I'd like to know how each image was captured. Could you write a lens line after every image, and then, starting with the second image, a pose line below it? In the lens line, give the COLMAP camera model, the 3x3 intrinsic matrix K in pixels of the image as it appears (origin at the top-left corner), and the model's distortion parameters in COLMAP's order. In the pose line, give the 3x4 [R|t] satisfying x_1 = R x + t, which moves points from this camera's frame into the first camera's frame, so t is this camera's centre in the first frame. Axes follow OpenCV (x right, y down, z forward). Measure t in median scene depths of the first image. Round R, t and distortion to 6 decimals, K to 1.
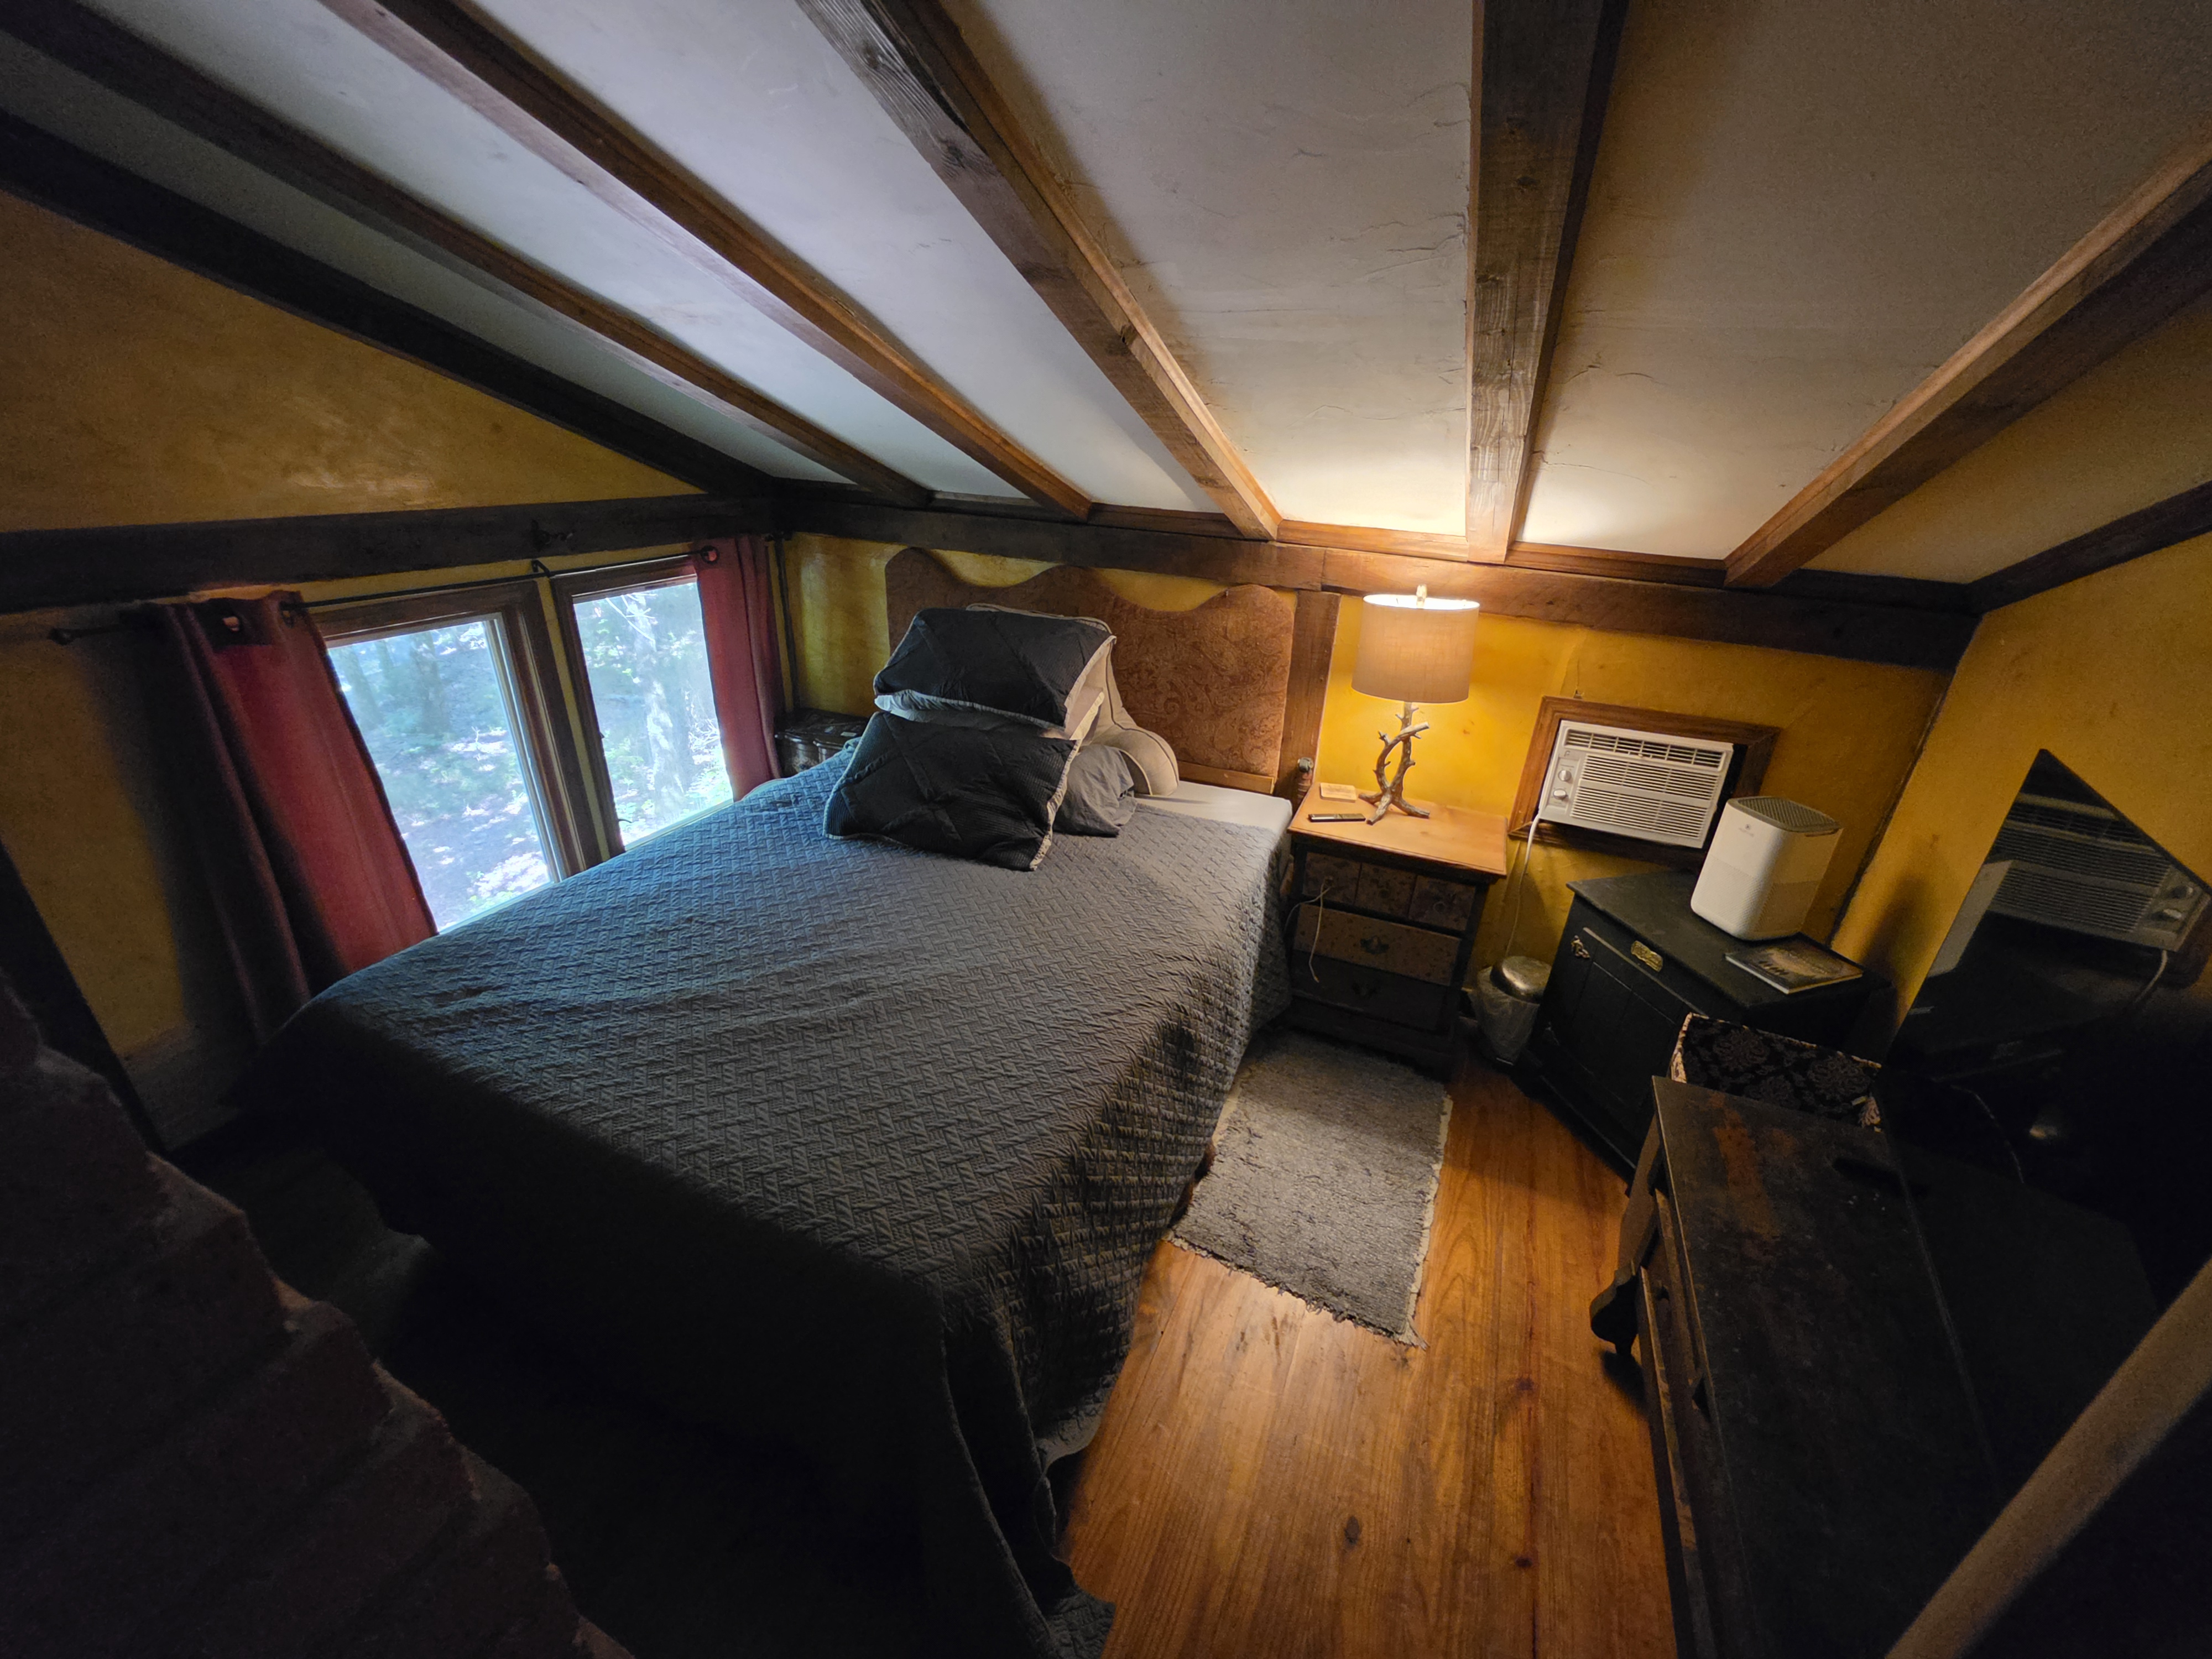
lens RADIAL K [[887.6, 0, 1101.6], [0, 887.6, 828.1], [0, 0, 1]] dist [-0.006079, 0.001123]
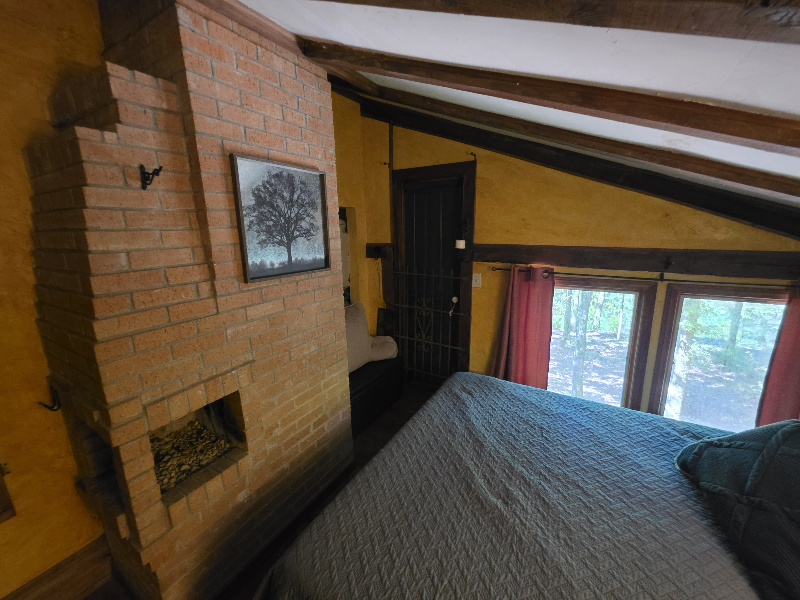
lens RADIAL K [[321.0, 0, 400.5], [0, 321.0, 302.0], [0, 0, 1]] dist [-0.006079, 0.001123]
pose [[-0.108601, 0.215144, -0.970525, 0.220803], [-0.396235, 0.886023, 0.240750, -0.184546], [0.911704, 0.410702, -0.010976, 0.476025]]
